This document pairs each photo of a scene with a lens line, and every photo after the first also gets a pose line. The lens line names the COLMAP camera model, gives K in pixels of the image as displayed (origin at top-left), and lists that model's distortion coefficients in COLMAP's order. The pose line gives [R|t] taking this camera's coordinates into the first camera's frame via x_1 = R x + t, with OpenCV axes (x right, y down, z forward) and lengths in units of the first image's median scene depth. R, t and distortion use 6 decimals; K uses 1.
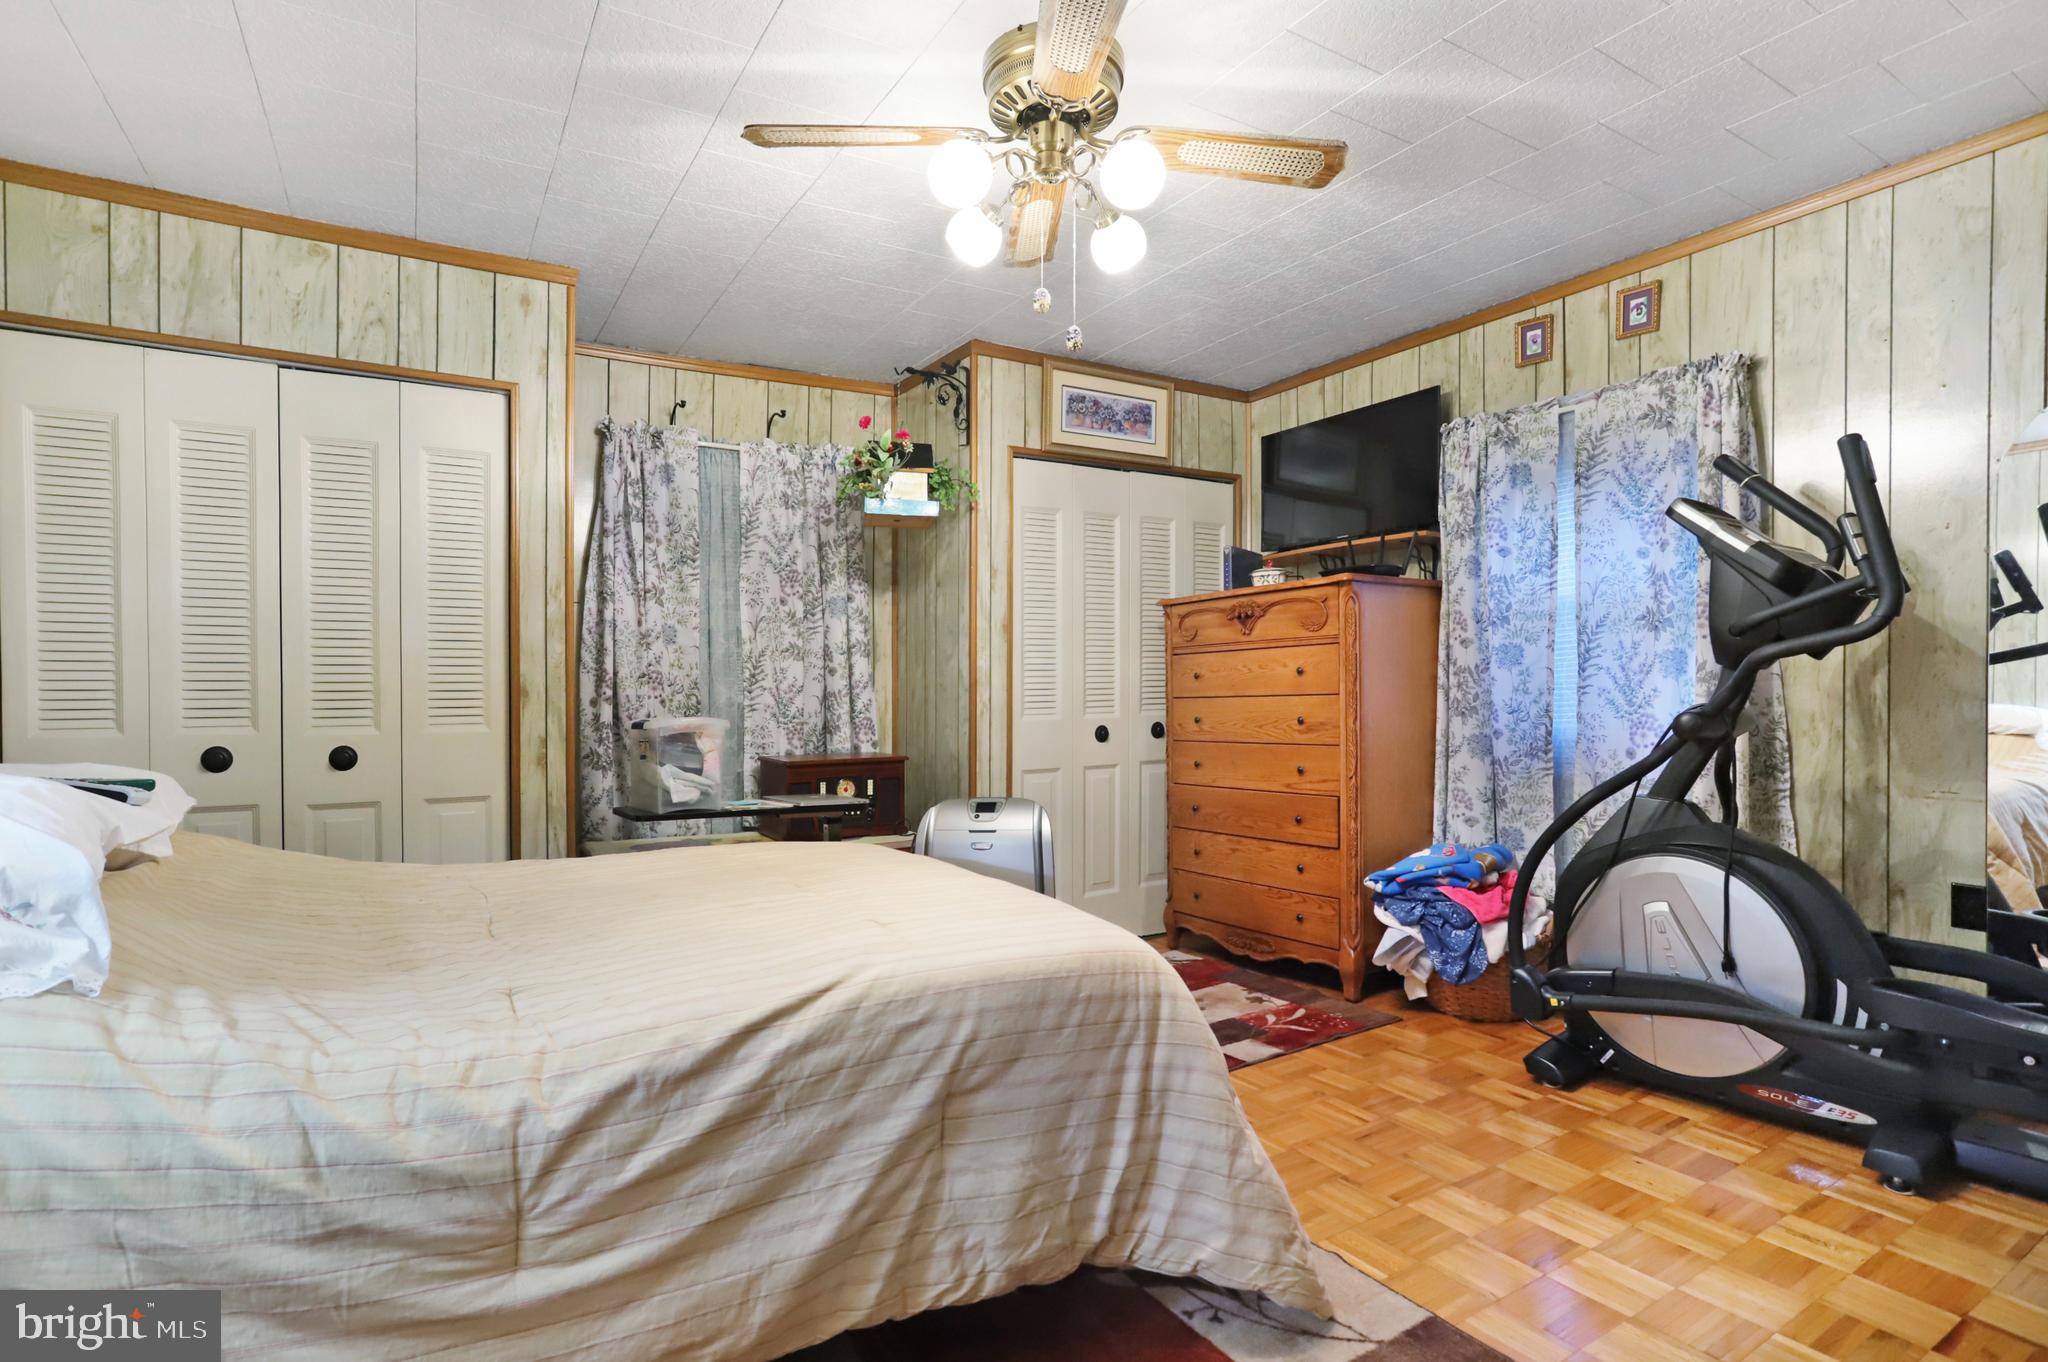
lens RADIAL K [[1018.3, 0, 1029.8], [0, 1018.3, 683.9], [0, 0, 1]] dist [-0.075857, 0.041988]
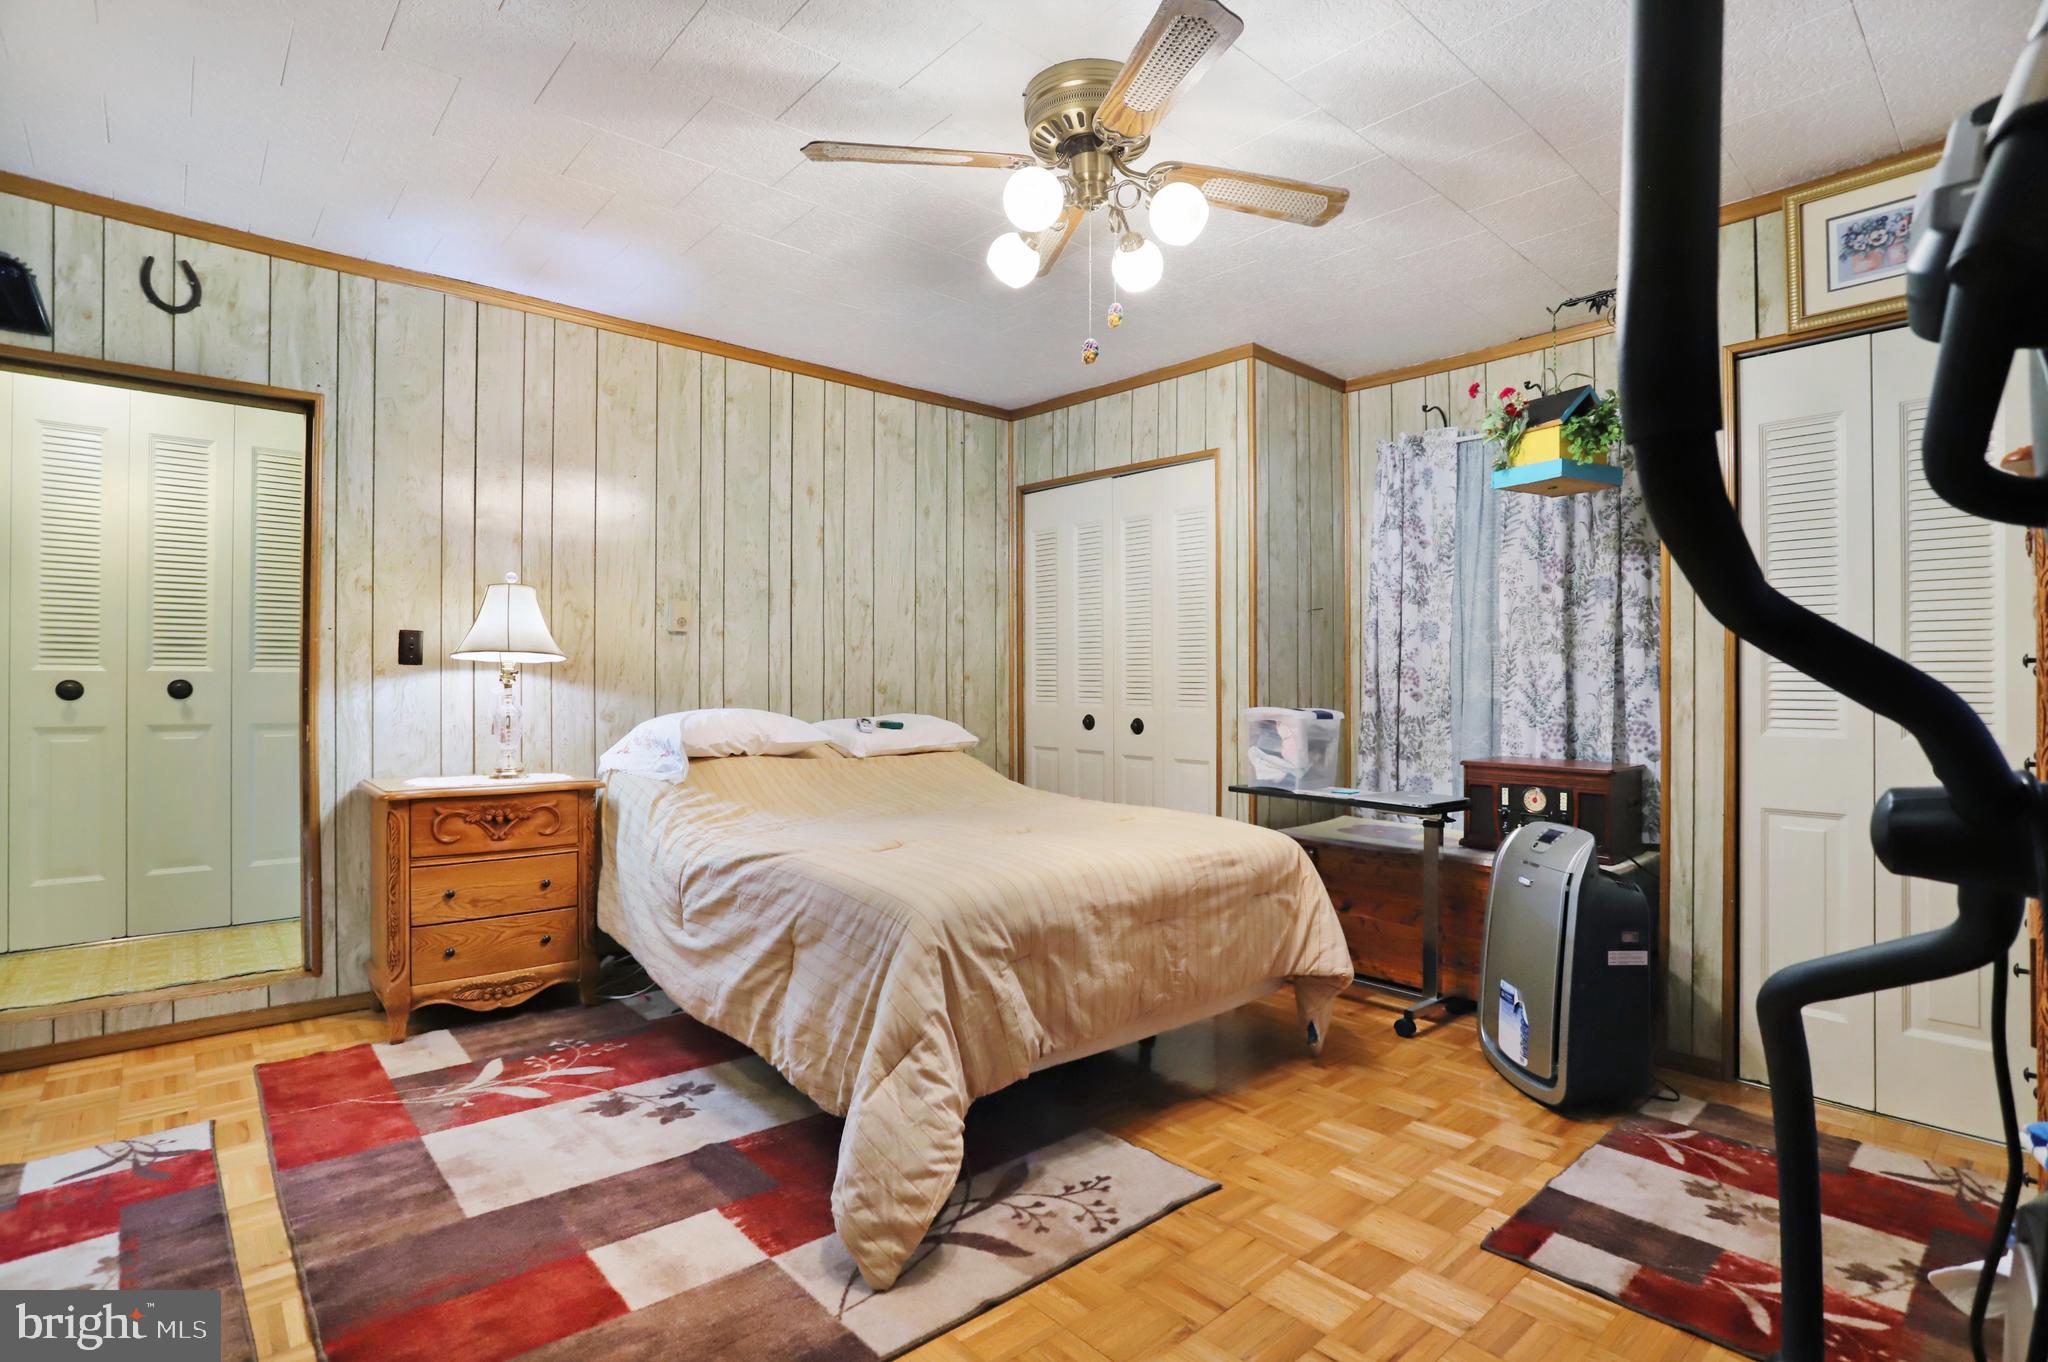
lens RADIAL K [[994.3, 0, 1023.0], [0, 994.3, 671.8], [0, 0, 1]] dist [-0.070329, 0.027678]
pose [[0.172327, 0.001799, -0.985038, 0.653202], [-0.004185, 0.999991, 0.001095, -0.007389], [0.985031, 0.003934, 0.172333, 0.472931]]
